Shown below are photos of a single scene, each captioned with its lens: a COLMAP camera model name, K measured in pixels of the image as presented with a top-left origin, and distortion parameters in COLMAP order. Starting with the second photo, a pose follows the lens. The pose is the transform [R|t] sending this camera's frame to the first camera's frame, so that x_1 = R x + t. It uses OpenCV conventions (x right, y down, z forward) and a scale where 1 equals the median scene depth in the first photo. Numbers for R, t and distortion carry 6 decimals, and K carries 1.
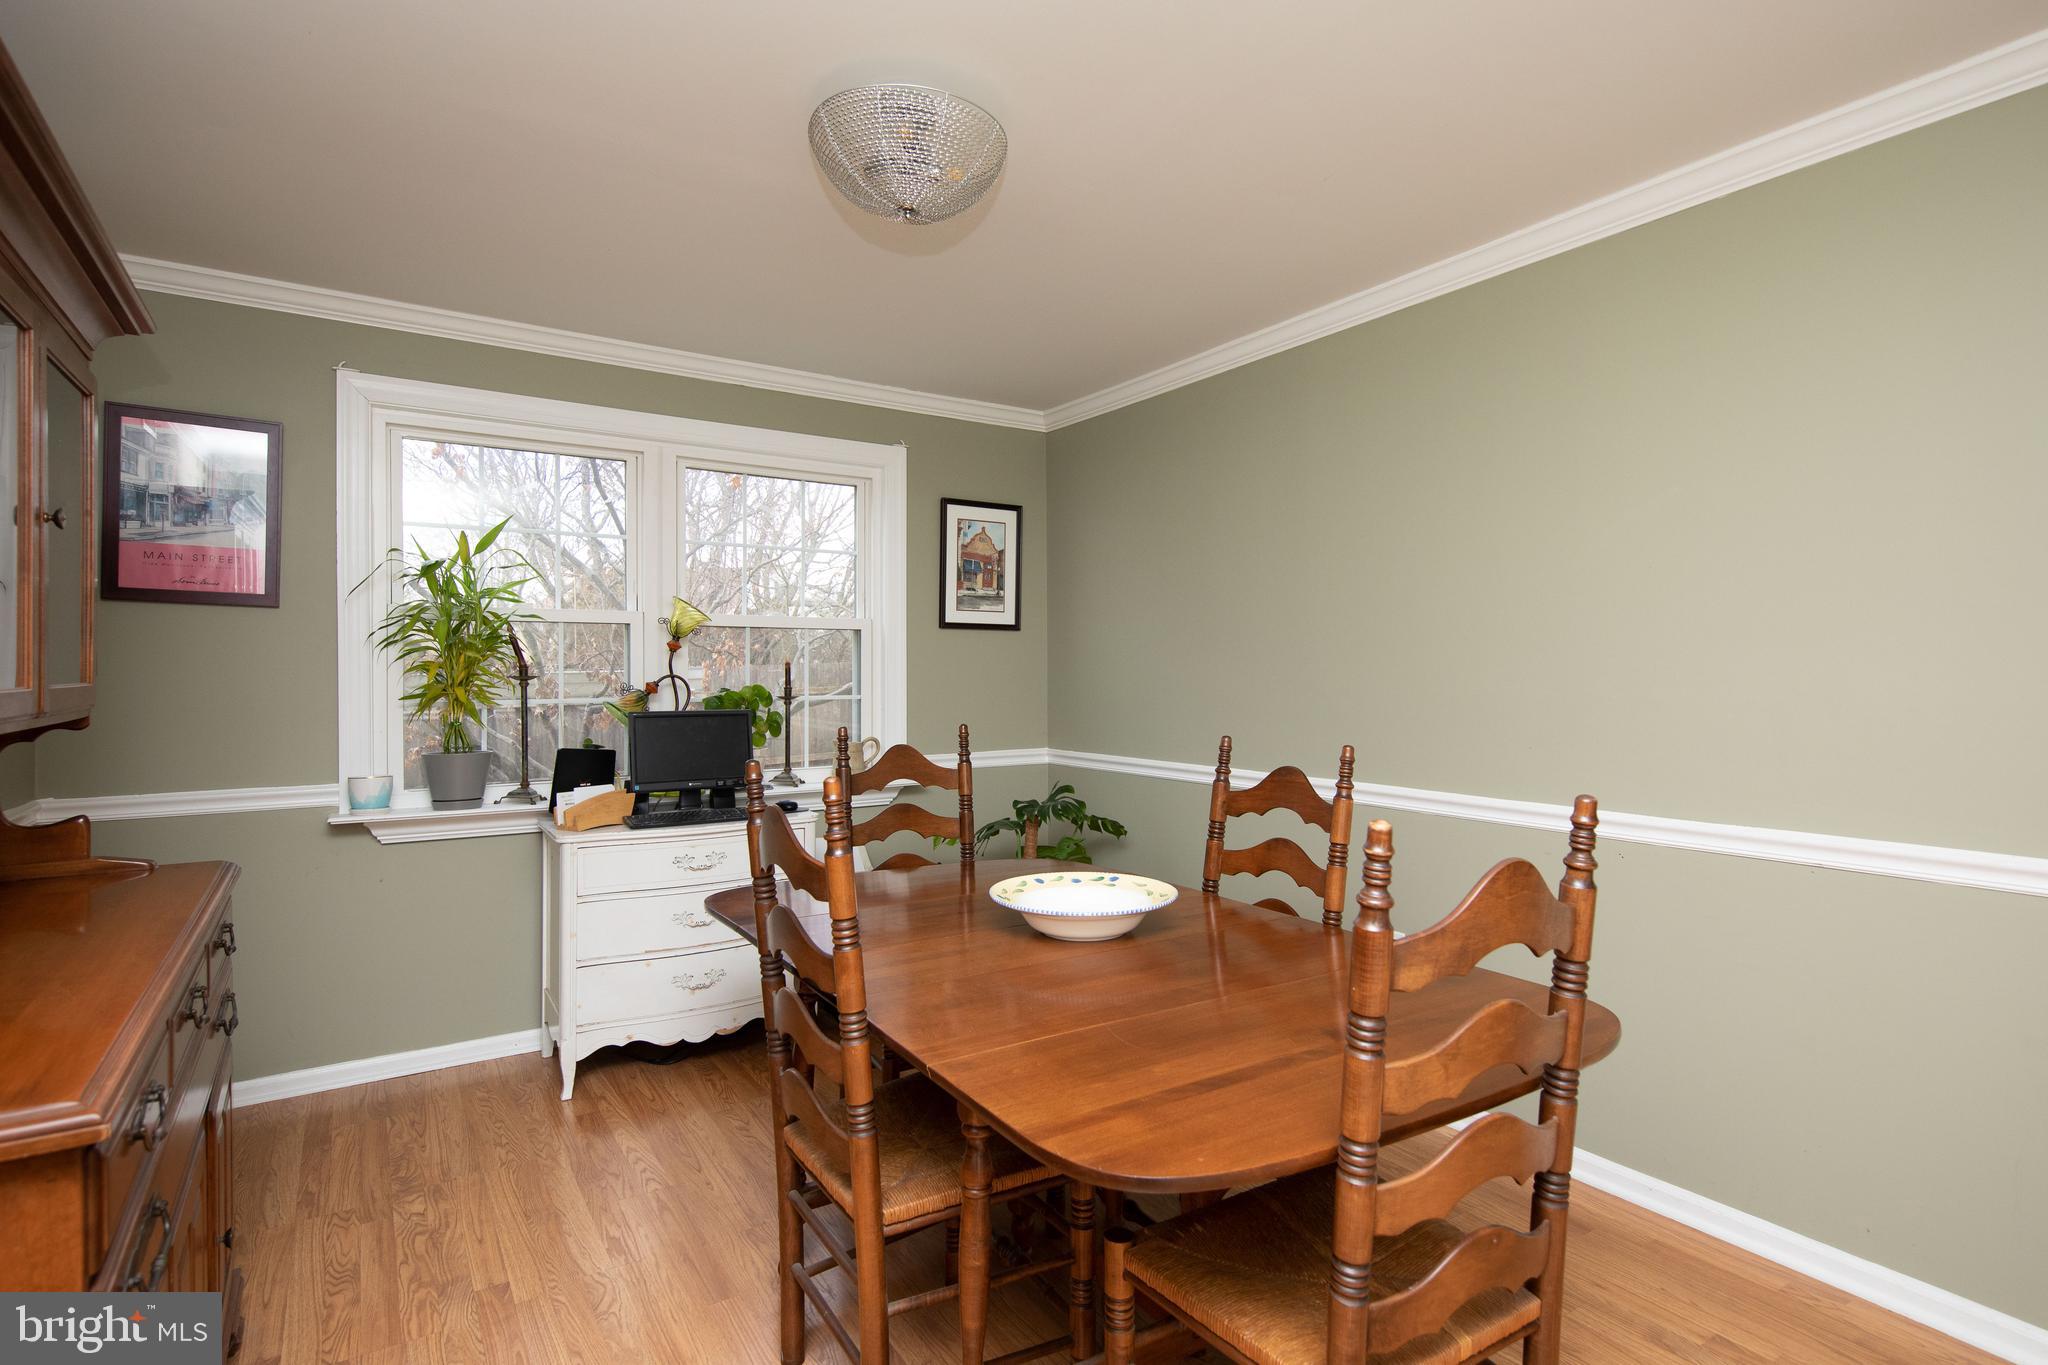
lens RADIAL K [[1059.7, 0, 1024.0], [0, 1059.7, 682.5], [0, 0, 1]] dist [0.001656, 0.000238]
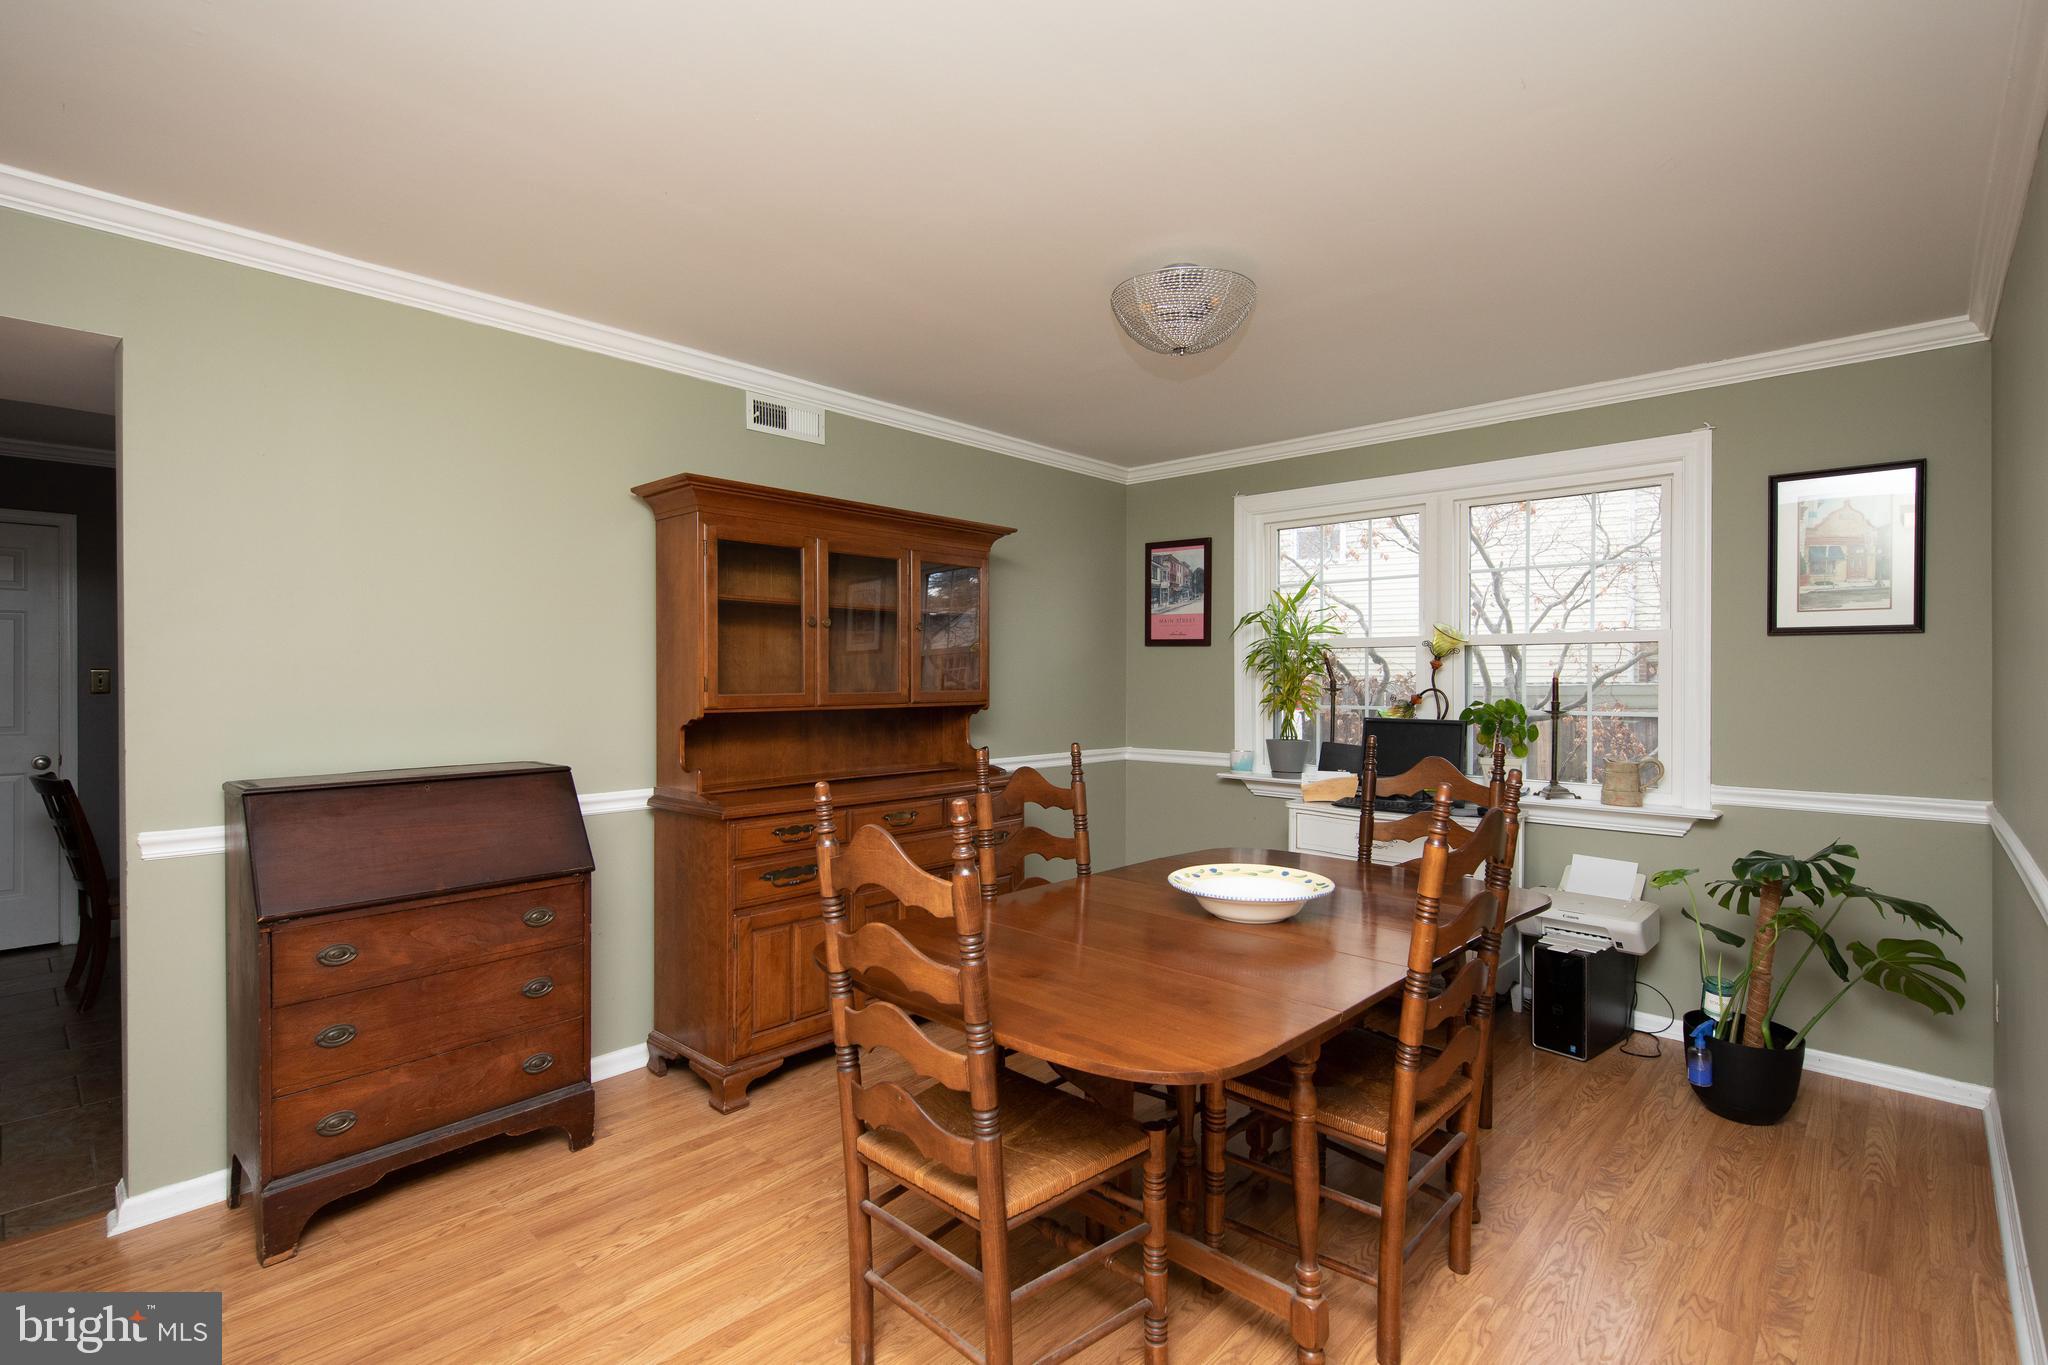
lens RADIAL K [[920.9, 0, 1024.0], [0, 920.9, 682.5], [0, 0, 1]] dist [0.000165, -0.000089]
pose [[0.230722, 0.008325, -0.972984, 0.562043], [-0.007348, 0.999950, 0.006813, -0.017576], [0.972992, 0.005578, 0.230772, 0.317737]]
